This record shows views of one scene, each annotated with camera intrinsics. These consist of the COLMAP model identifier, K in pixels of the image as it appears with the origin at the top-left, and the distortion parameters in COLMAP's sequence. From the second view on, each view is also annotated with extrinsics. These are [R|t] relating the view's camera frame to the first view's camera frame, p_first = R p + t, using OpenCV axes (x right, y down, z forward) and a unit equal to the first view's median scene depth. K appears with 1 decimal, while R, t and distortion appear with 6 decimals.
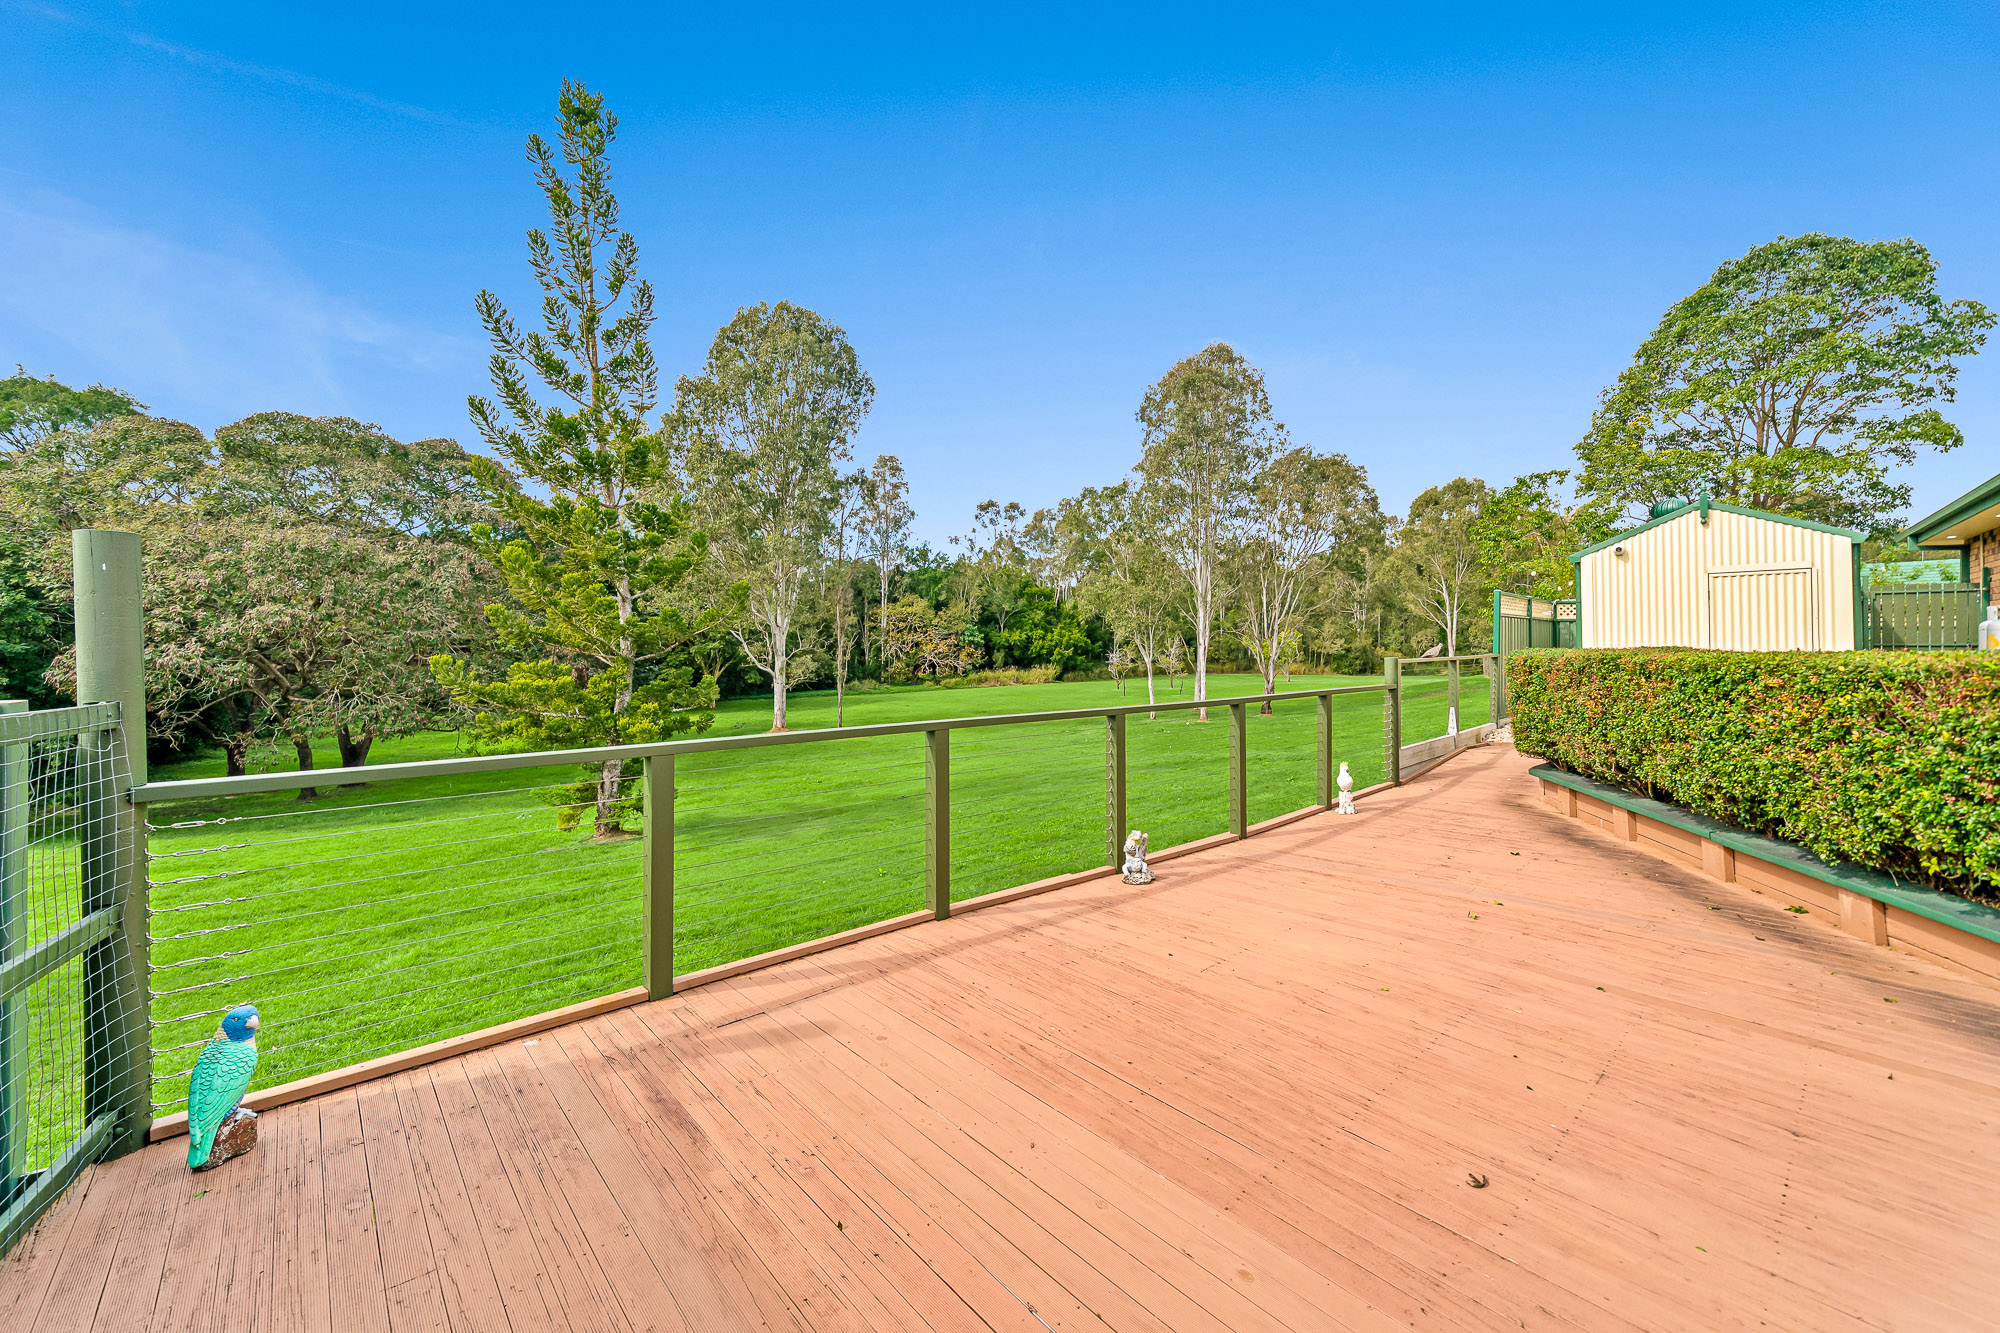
lens RADIAL K [[791.5, 0, 990.9], [0, 791.5, 640.0], [0, 0, 1]] dist [-0.003051, 0.000423]
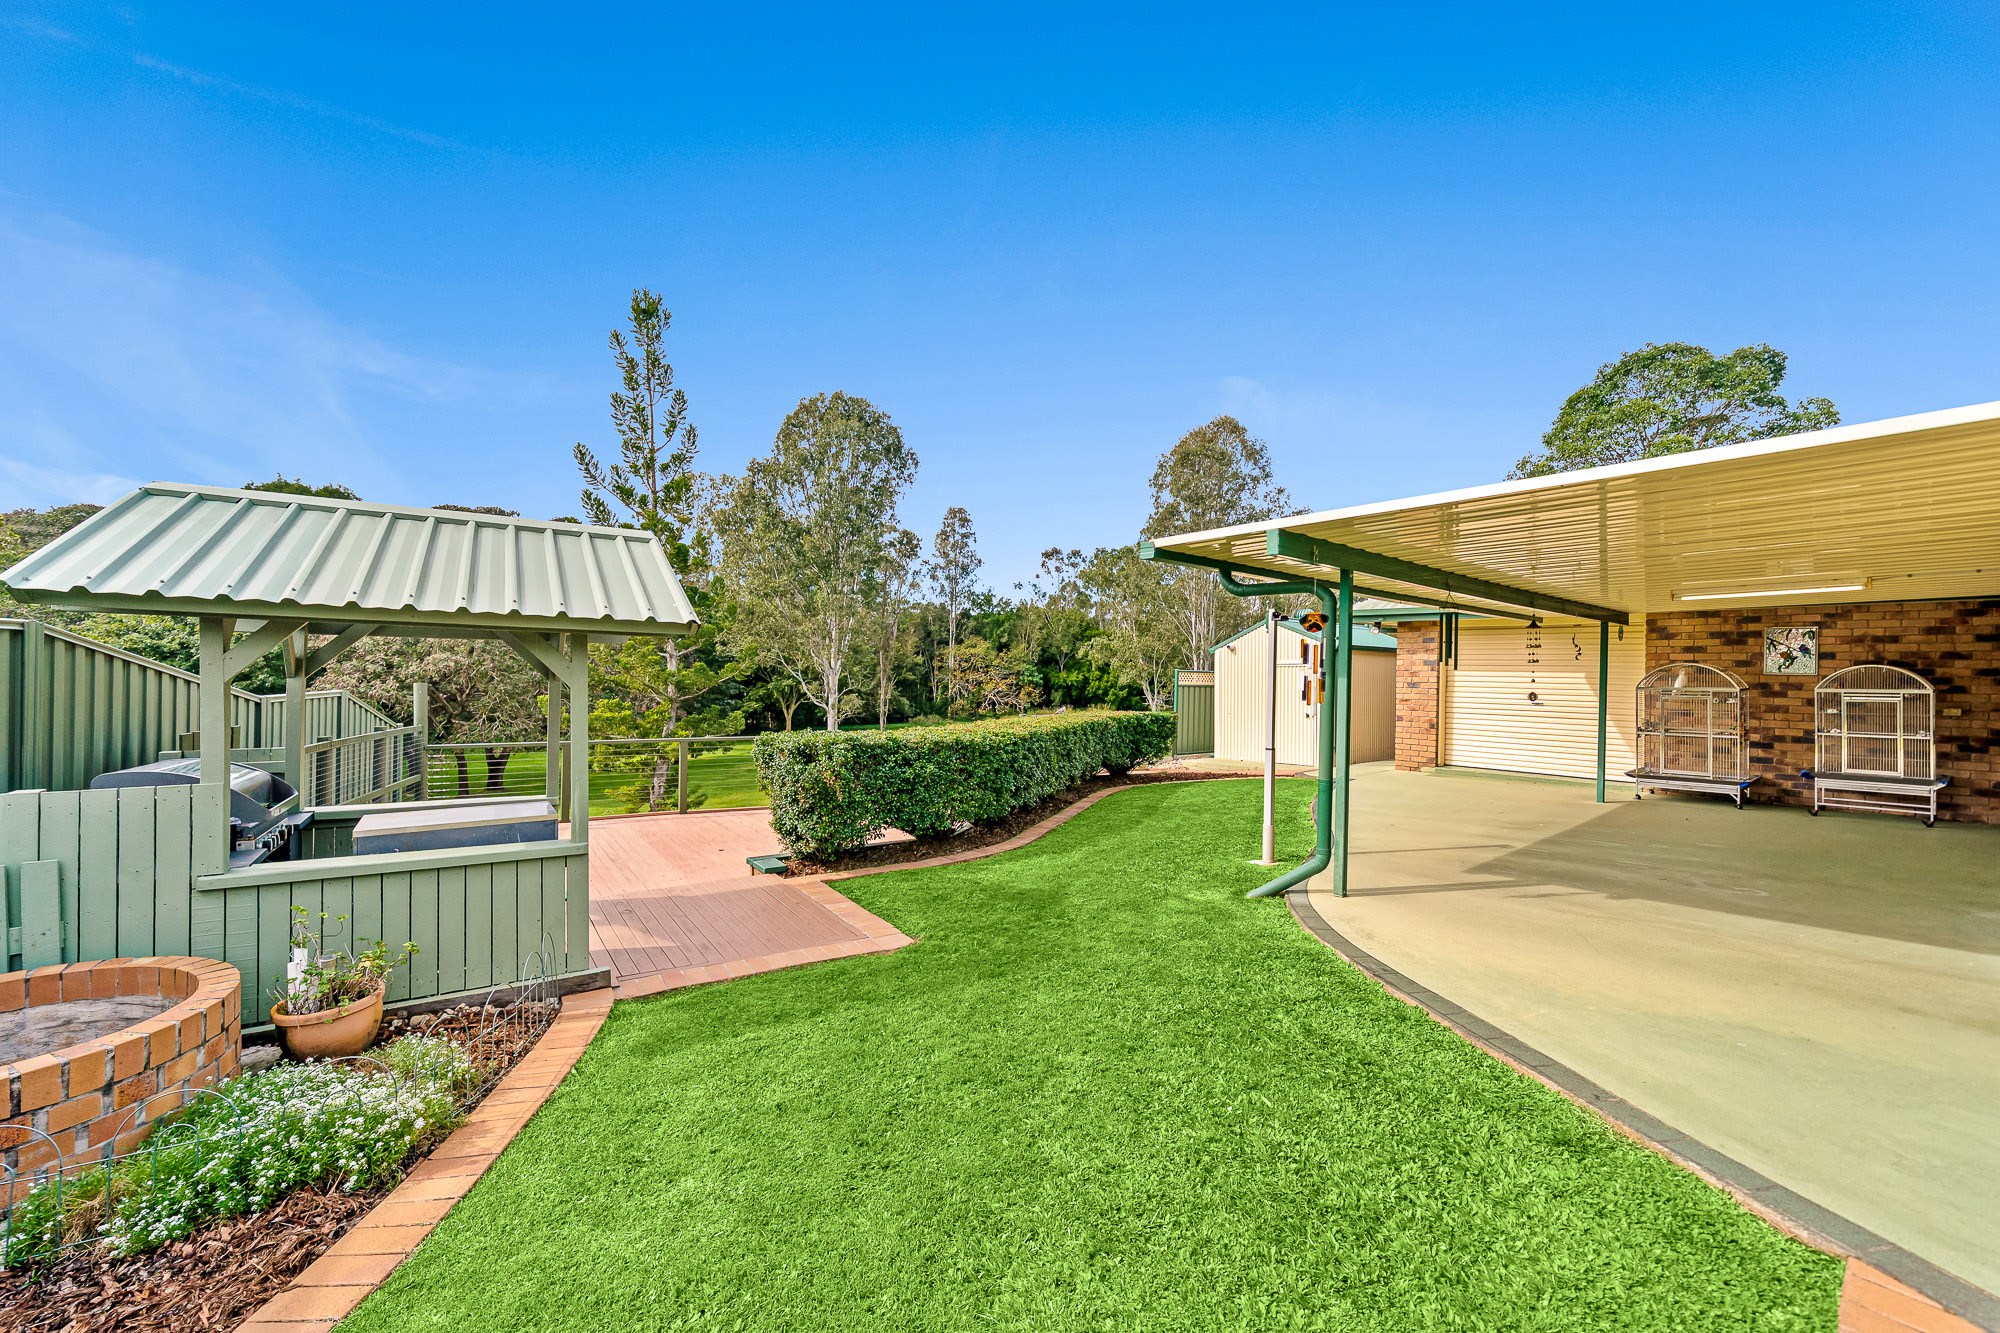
lens RADIAL K [[791.5, 0, 992.0], [0, 791.5, 675.0], [0, 0, 1]] dist [-0.003051, 0.000423]
pose [[0.991837, 0.015519, -0.126563, 0.117220], [-0.015641, 0.999878, 0.000028, -0.011382], [0.126548, 0.001952, 0.991959, -0.133514]]
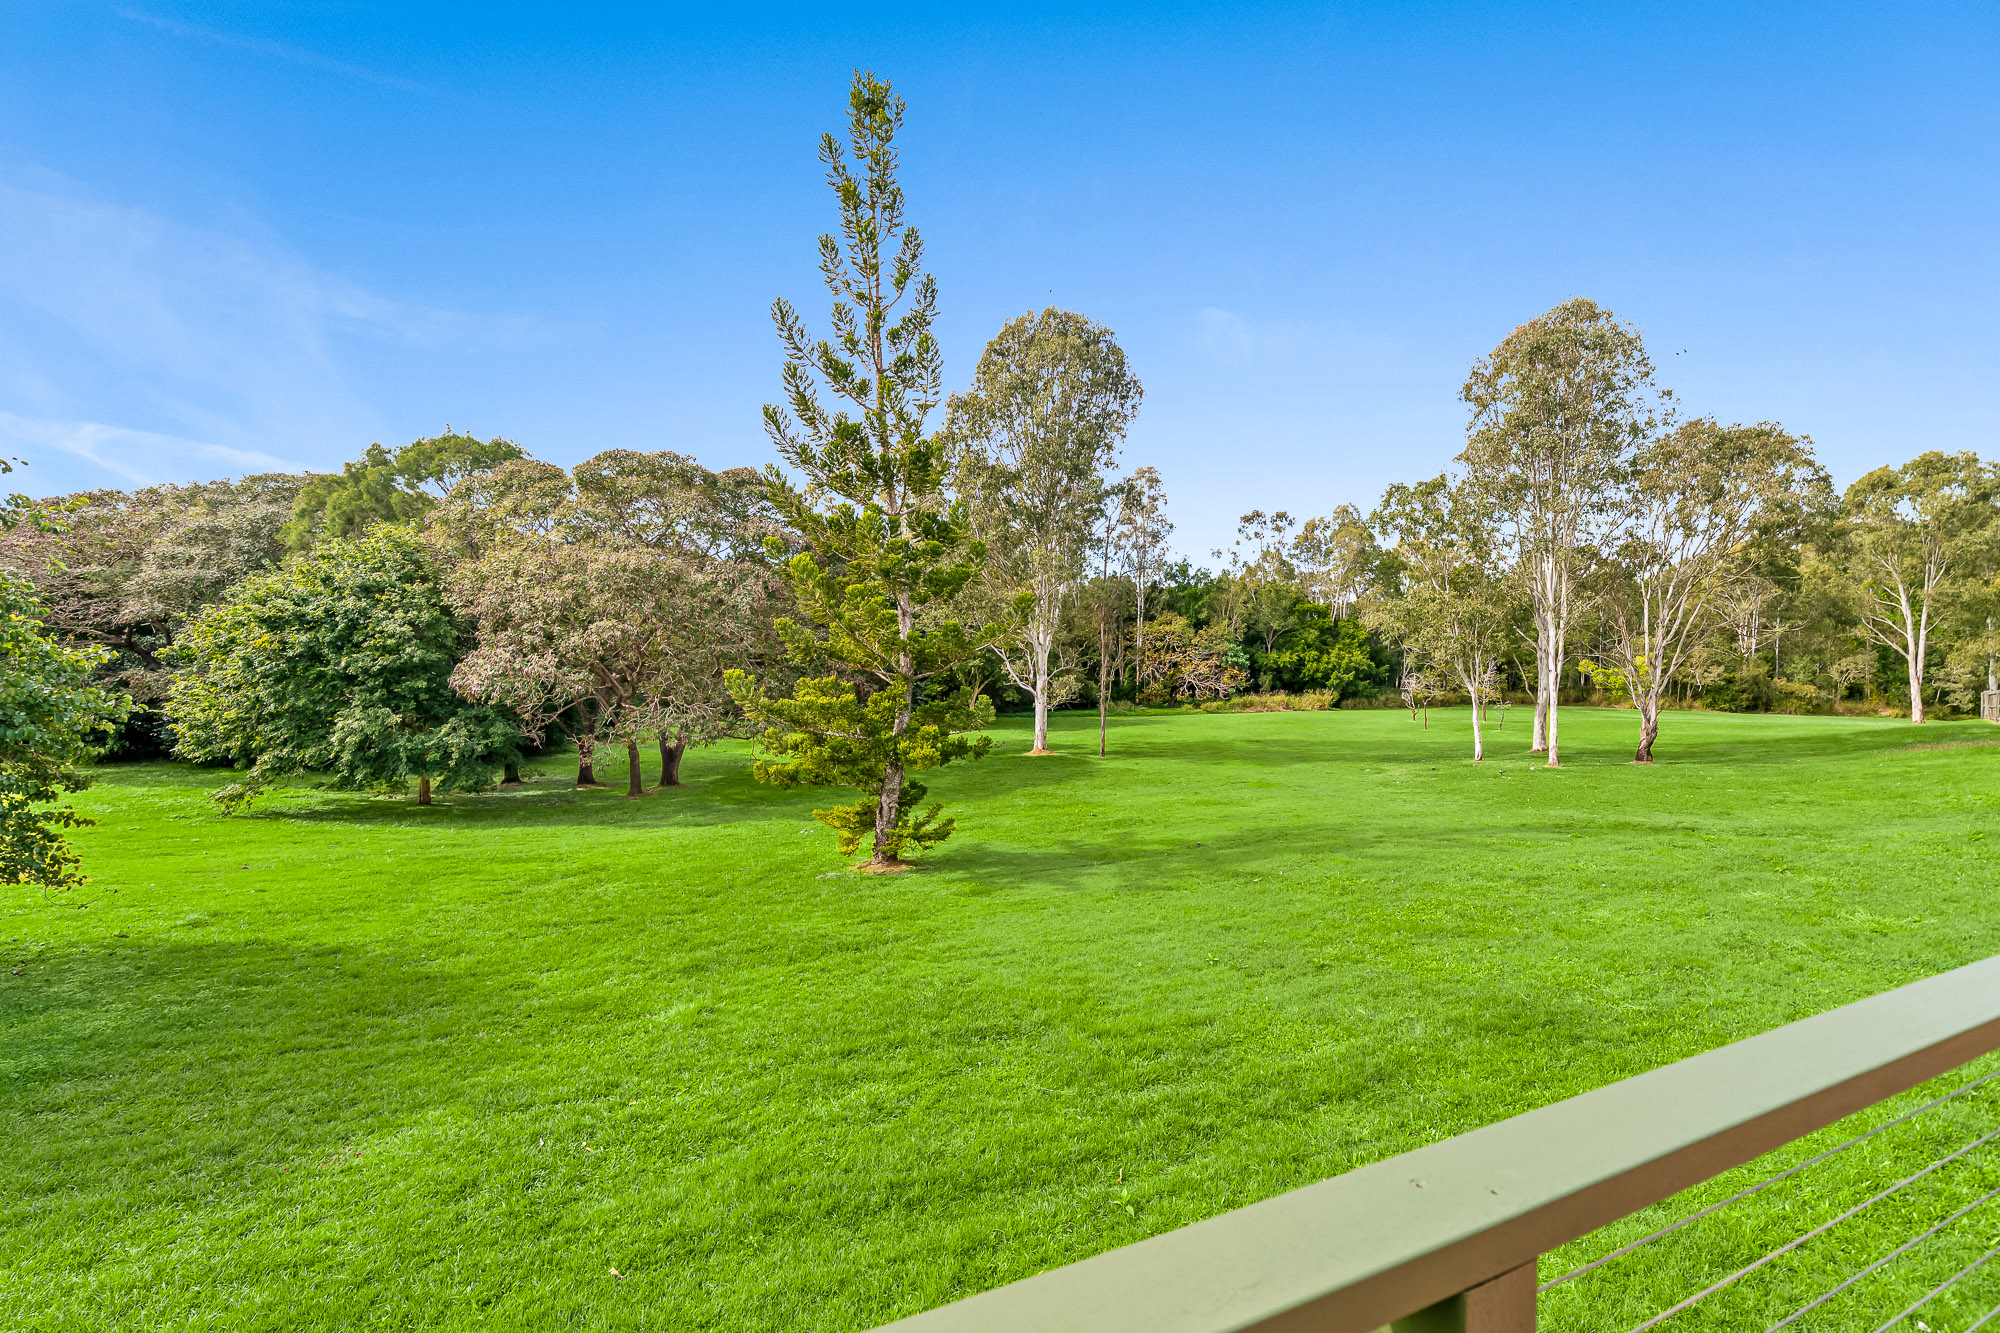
lens RADIAL K [[791.5, 0, 985.0], [0, 791.5, 654.5], [0, 0, 1]] dist [-0.003051, 0.000423]
pose [[0.951313, 0.011876, -0.307997, -0.035375], [-0.013732, 0.999898, -0.003859, -0.000020], [0.307920, 0.007901, 0.951379, 0.058119]]
